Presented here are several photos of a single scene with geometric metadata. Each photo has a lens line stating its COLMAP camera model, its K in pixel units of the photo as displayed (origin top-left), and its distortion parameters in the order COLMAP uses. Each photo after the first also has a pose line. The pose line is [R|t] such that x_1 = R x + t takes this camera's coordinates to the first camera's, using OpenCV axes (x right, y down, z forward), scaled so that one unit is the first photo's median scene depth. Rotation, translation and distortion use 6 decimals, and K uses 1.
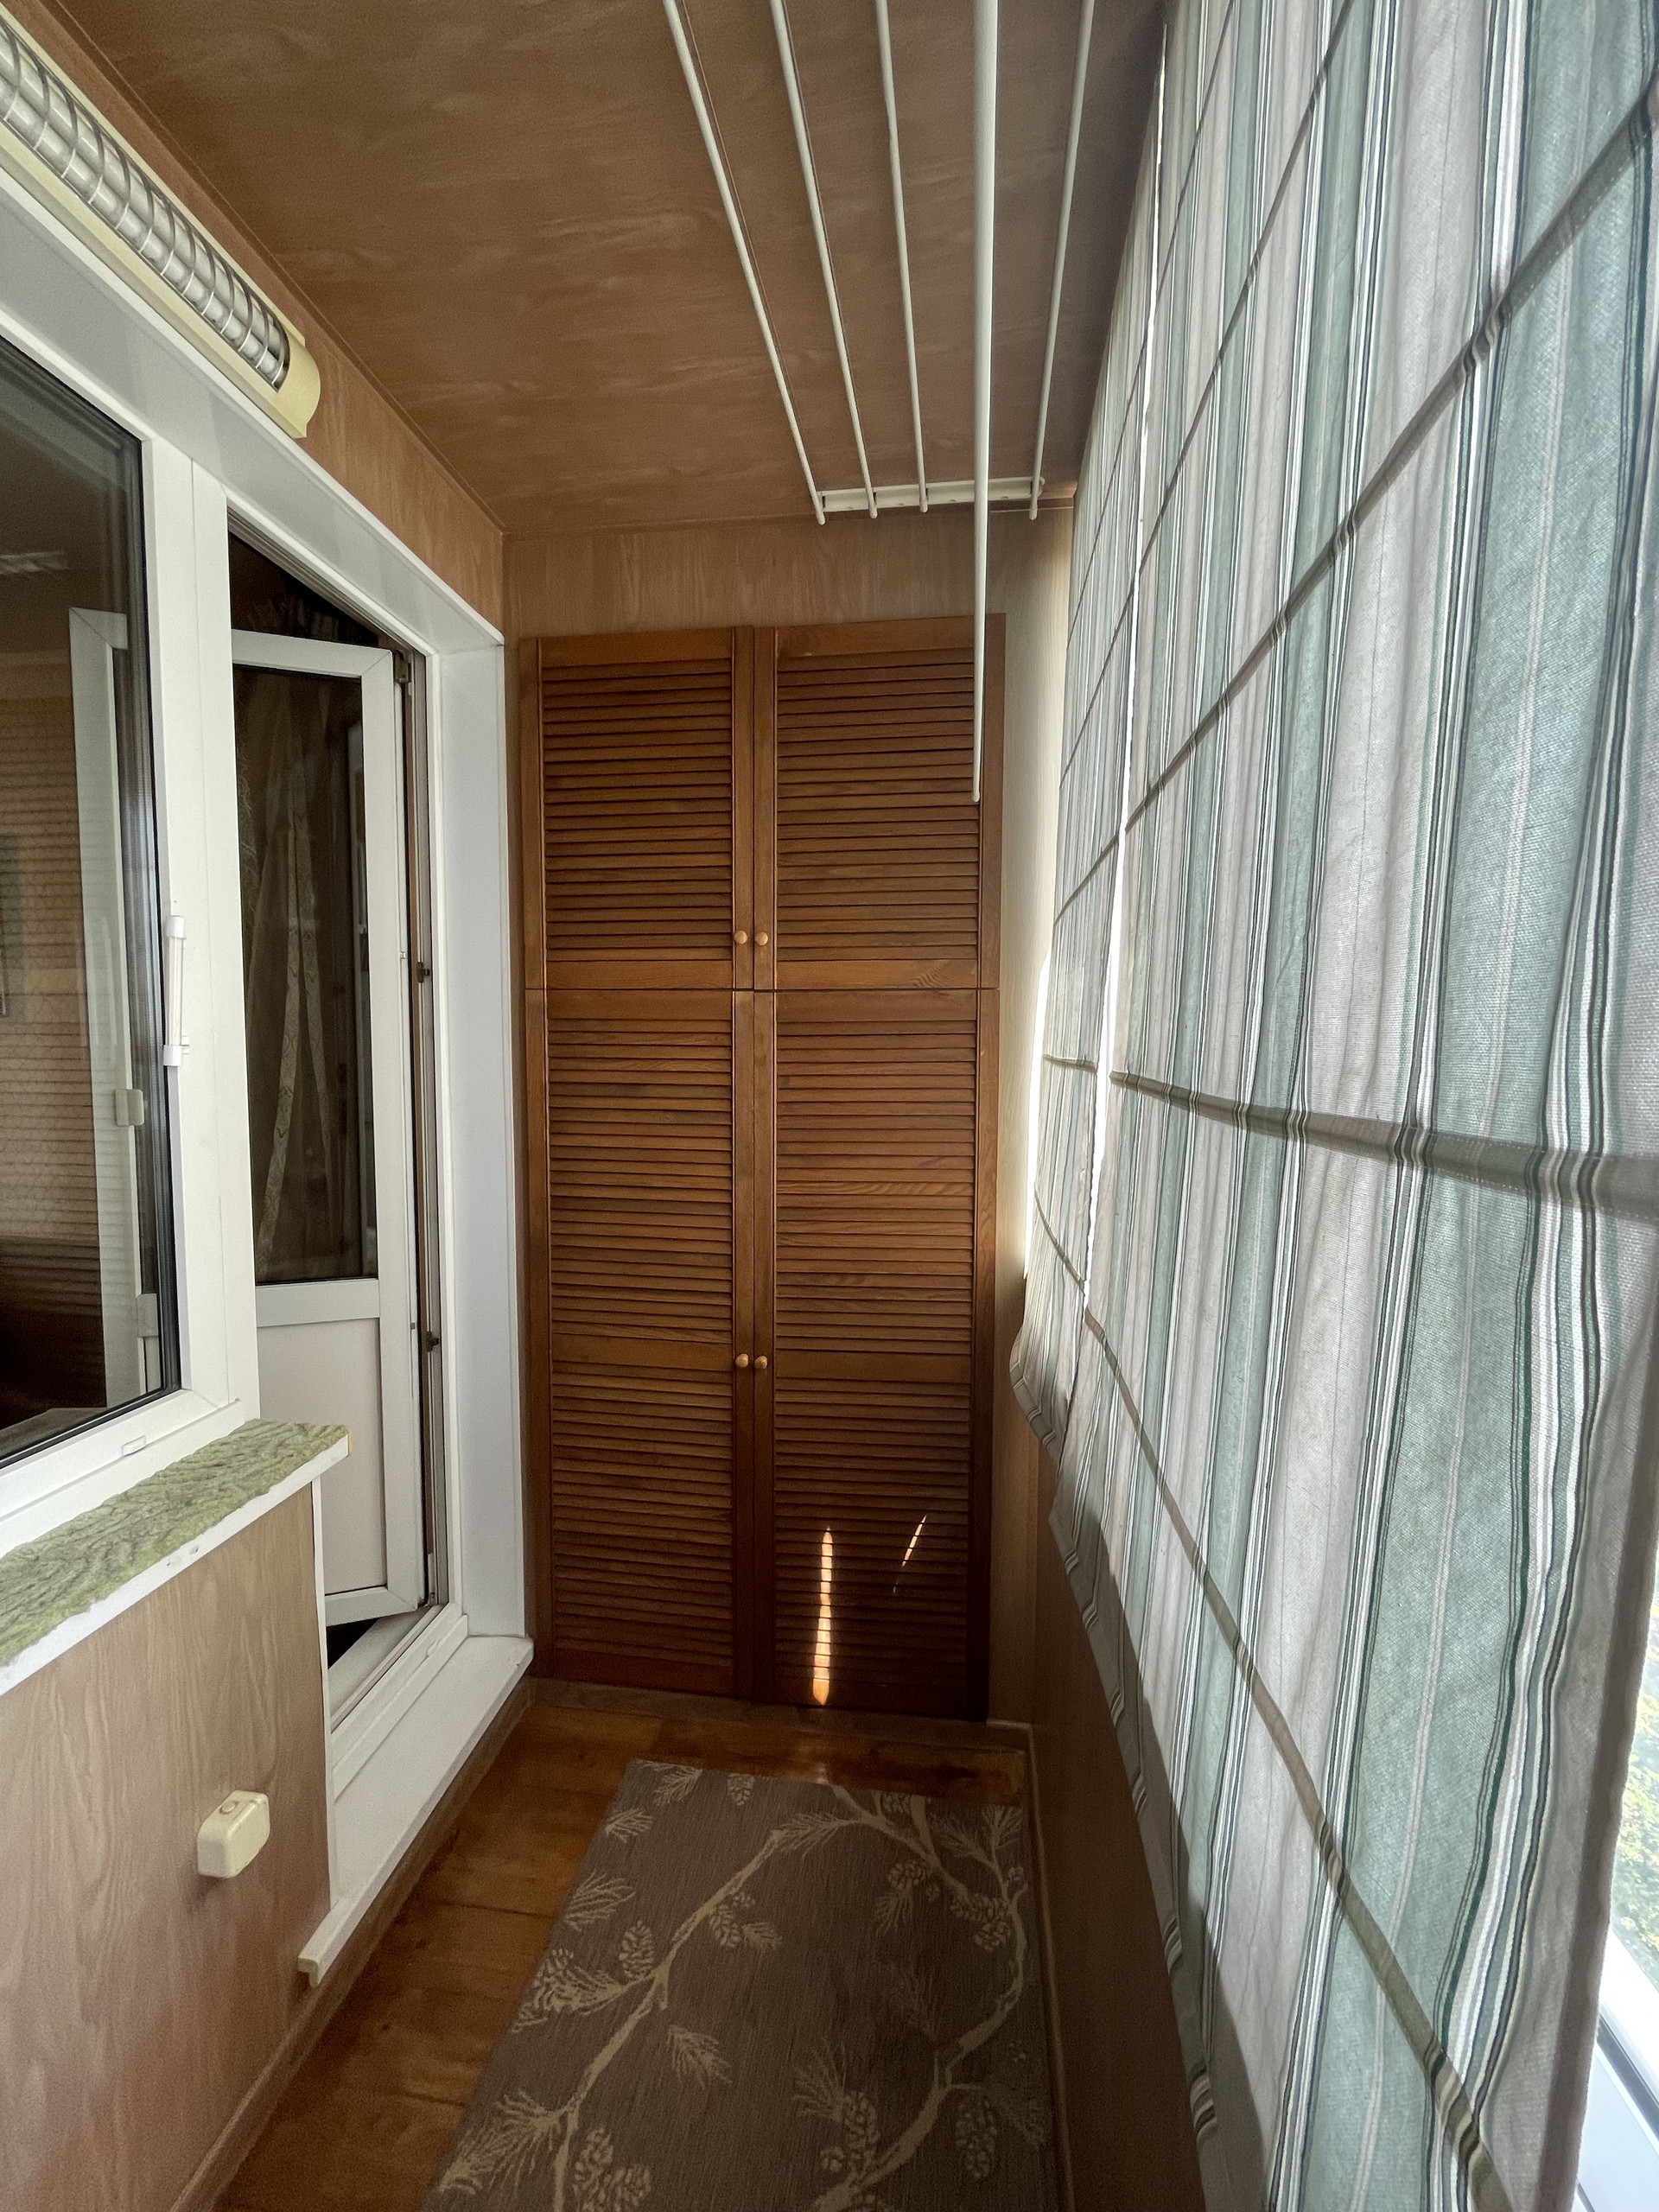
lens RADIAL K [[898.9, 0, 835.0], [0, 898.9, 1109.9], [0, 0, 1]] dist [-0.004241, 0.000126]
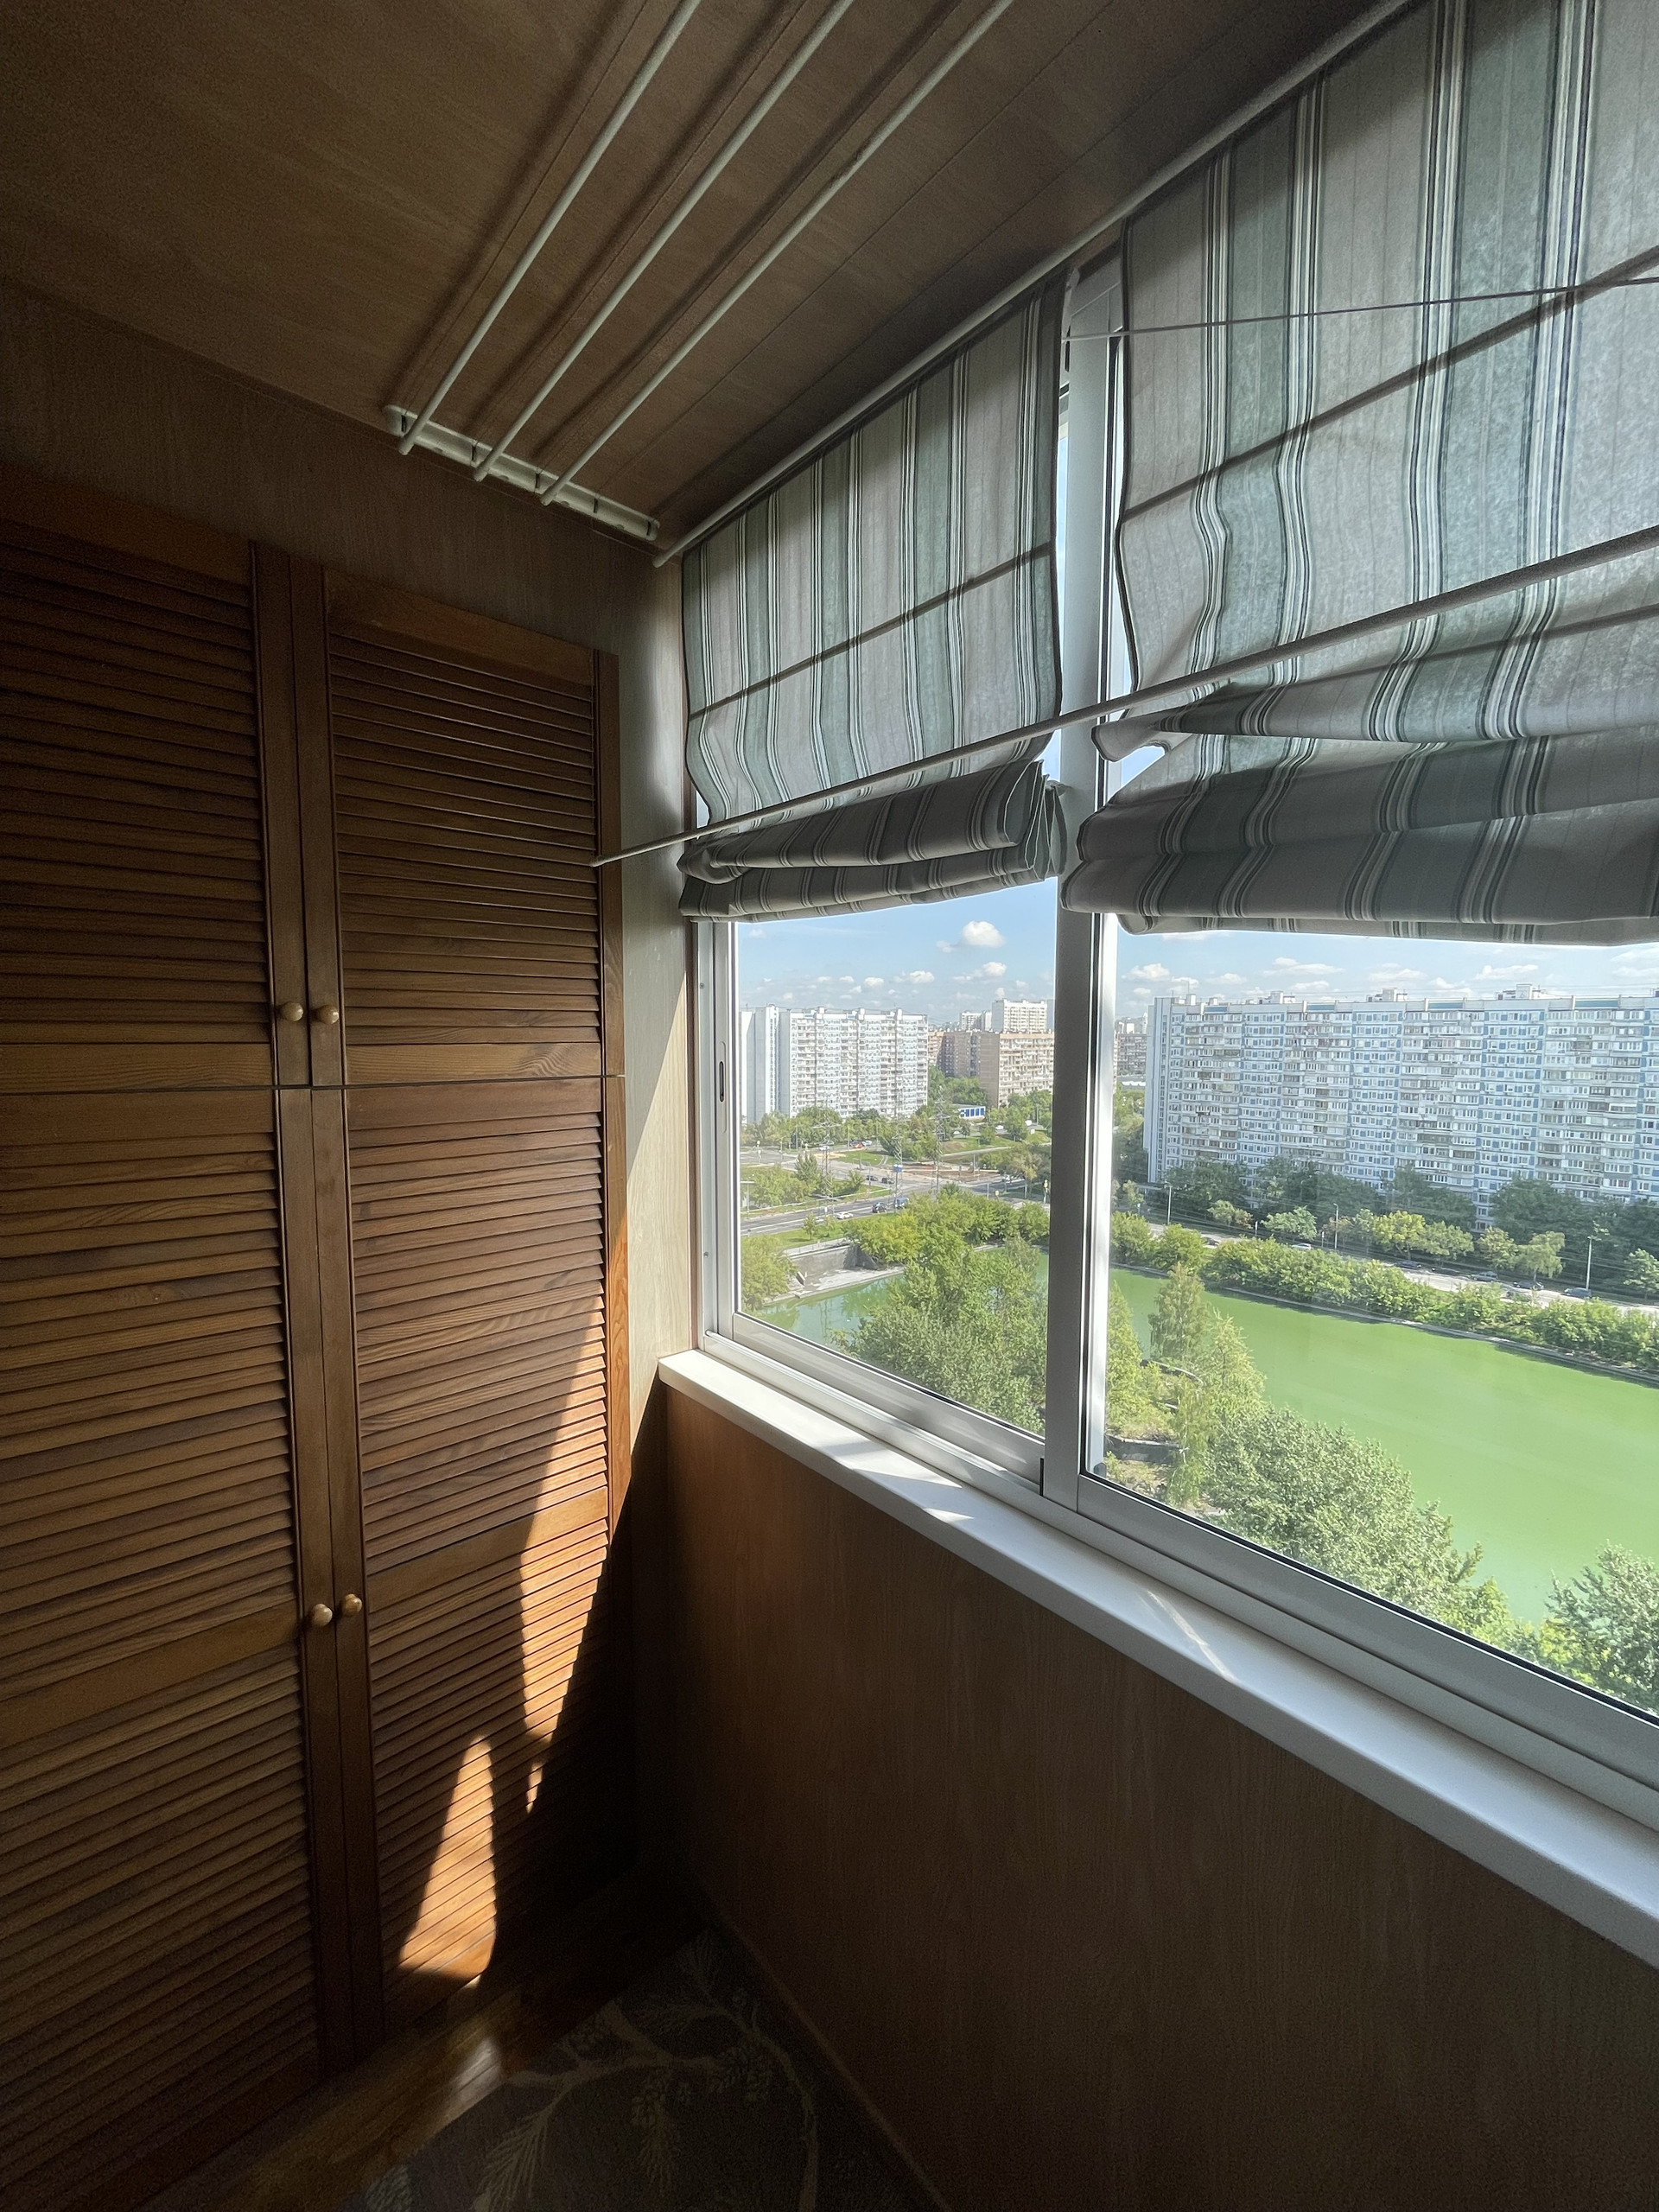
lens RADIAL K [[898.9, 0, 837.9], [0, 898.9, 1110.9], [0, 0, 1]] dist [-0.004241, 0.000126]
pose [[0.652734, -0.067076, 0.754612, -0.346250], [0.051669, 0.997695, 0.043990, -0.123853], [-0.755823, 0.010276, 0.654695, 0.242011]]
